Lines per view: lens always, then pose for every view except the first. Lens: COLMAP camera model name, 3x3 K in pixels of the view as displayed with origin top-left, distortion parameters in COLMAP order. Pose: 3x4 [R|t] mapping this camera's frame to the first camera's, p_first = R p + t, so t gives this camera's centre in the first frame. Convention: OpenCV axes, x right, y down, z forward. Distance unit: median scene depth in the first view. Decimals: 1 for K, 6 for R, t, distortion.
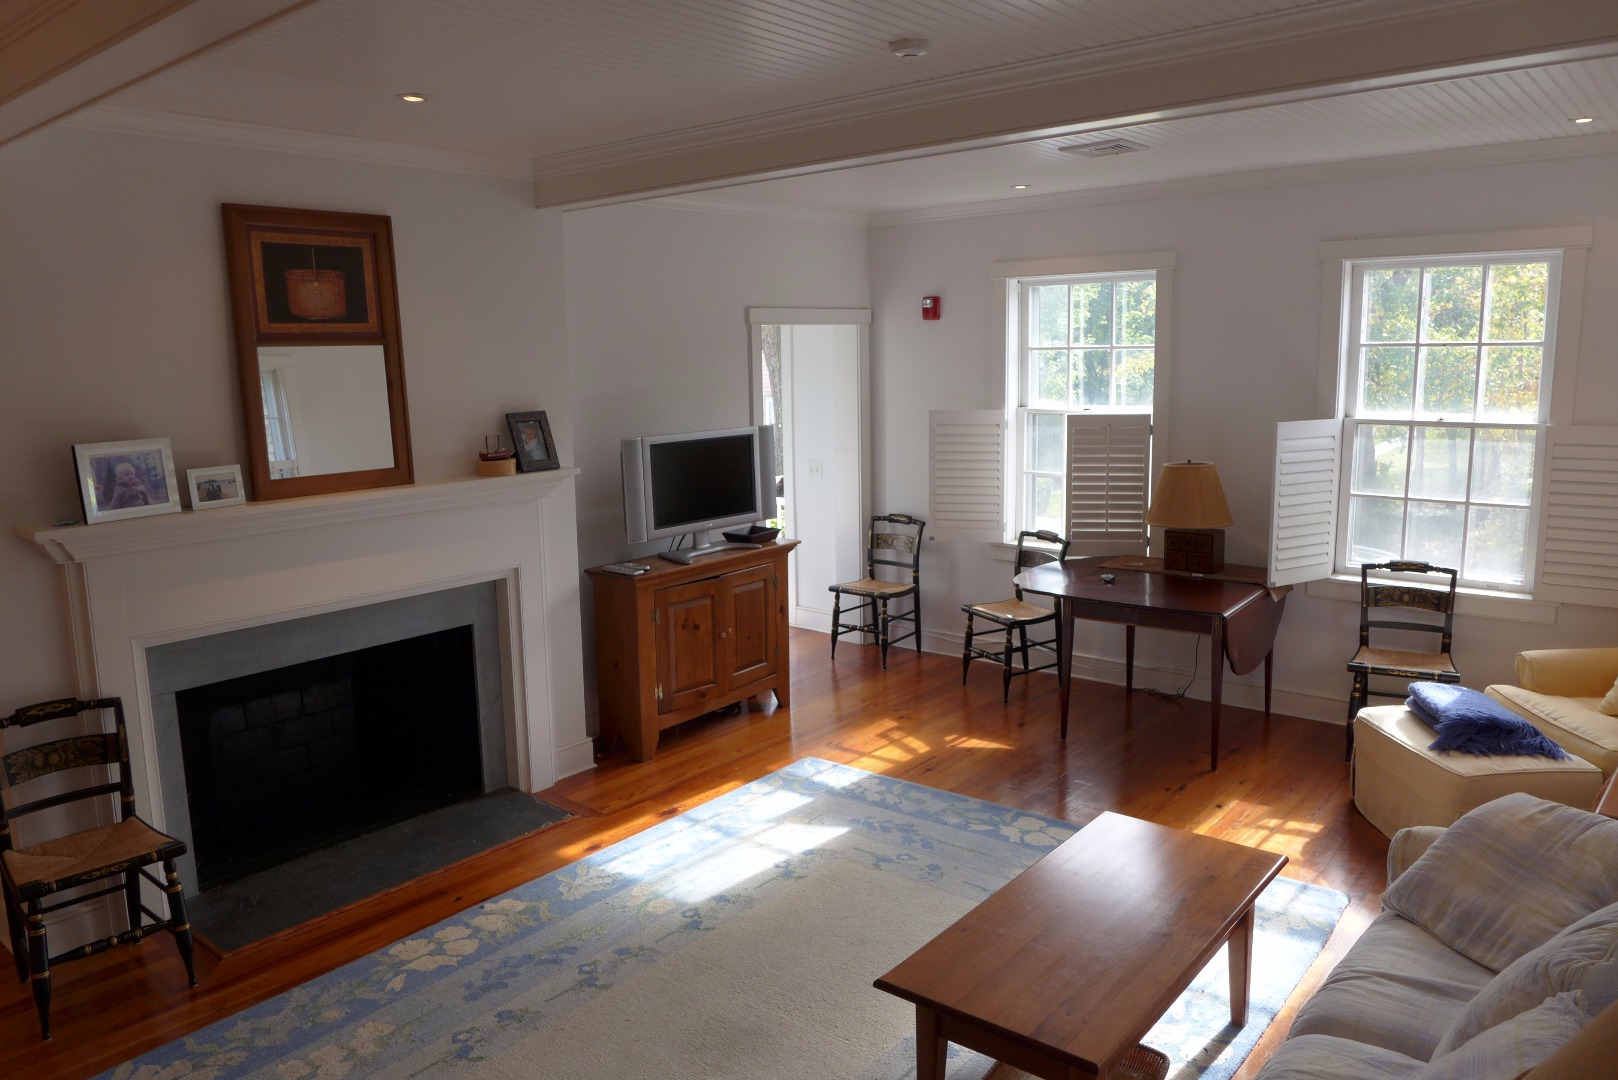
lens RADIAL K [[1123.2, 0, 809.0], [0, 1123.2, 540.0], [0, 0, 1]] dist [-0.033697, -0.001727]
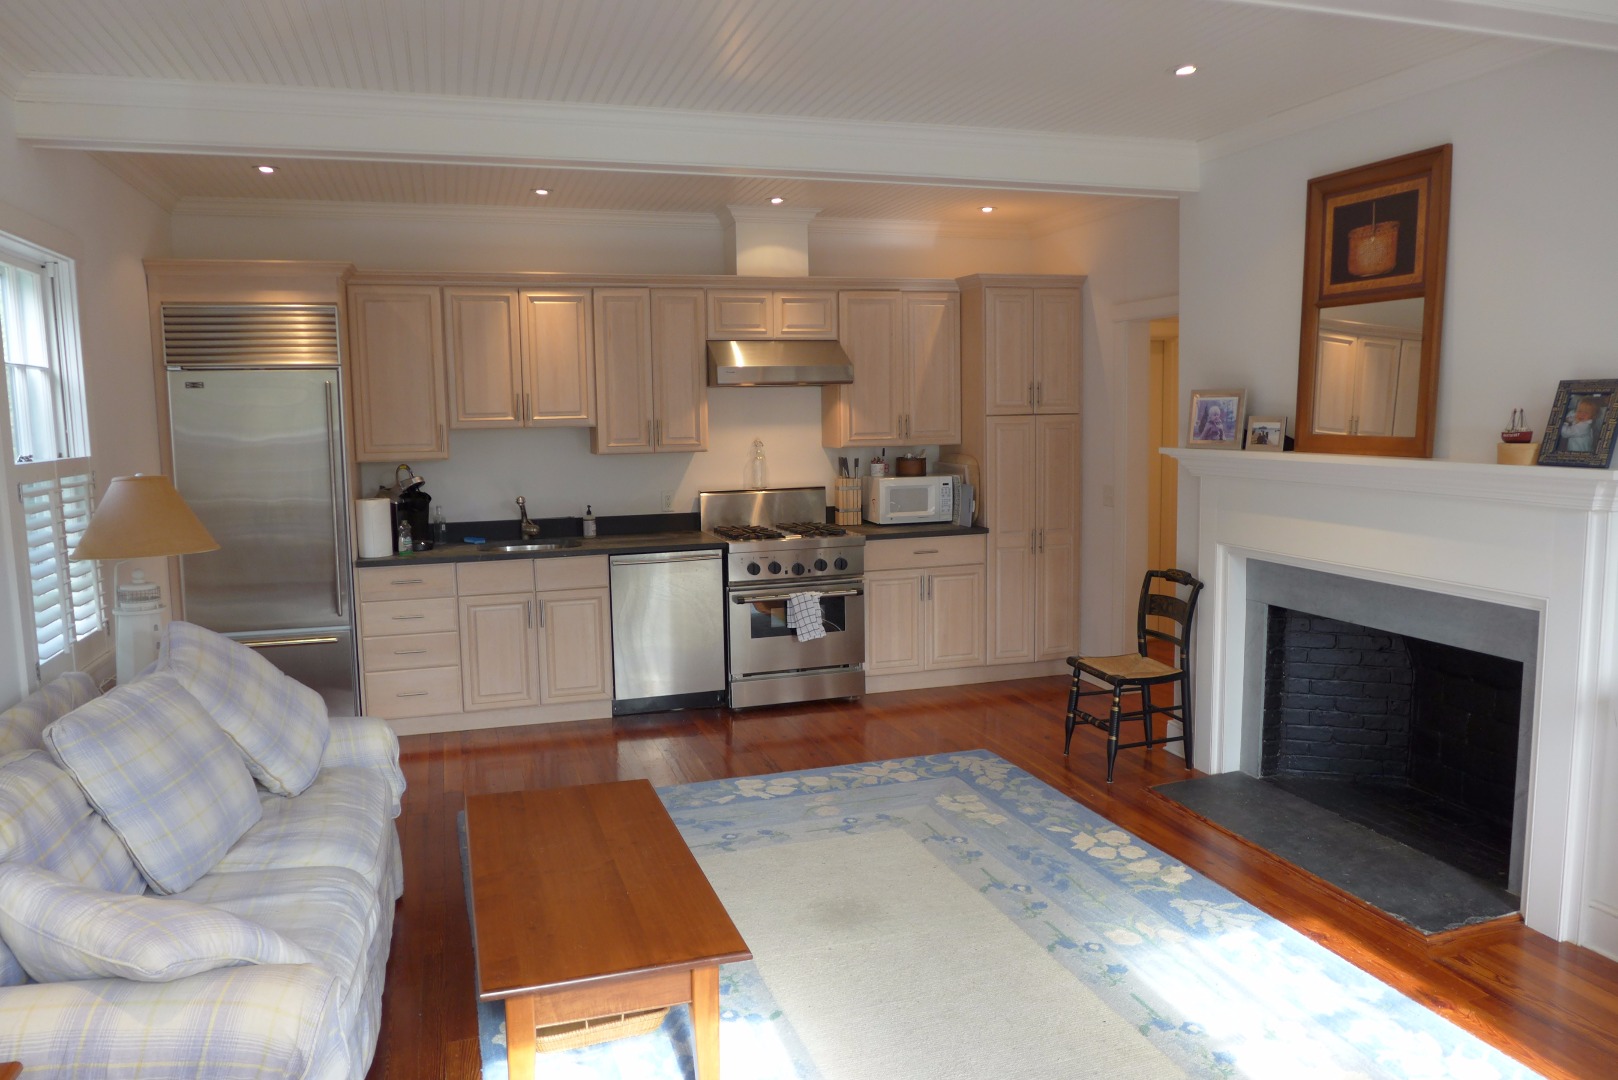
lens RADIAL K [[1164.5, 0, 809.0], [0, 1164.5, 540.0], [0, 0, 1]] dist [-0.005056, -0.001161]
pose [[-0.534539, 0.121450, -0.836372, 0.718875], [-0.118641, 0.969038, 0.216540, -0.140024], [0.836775, 0.214977, -0.503580, 1.184198]]
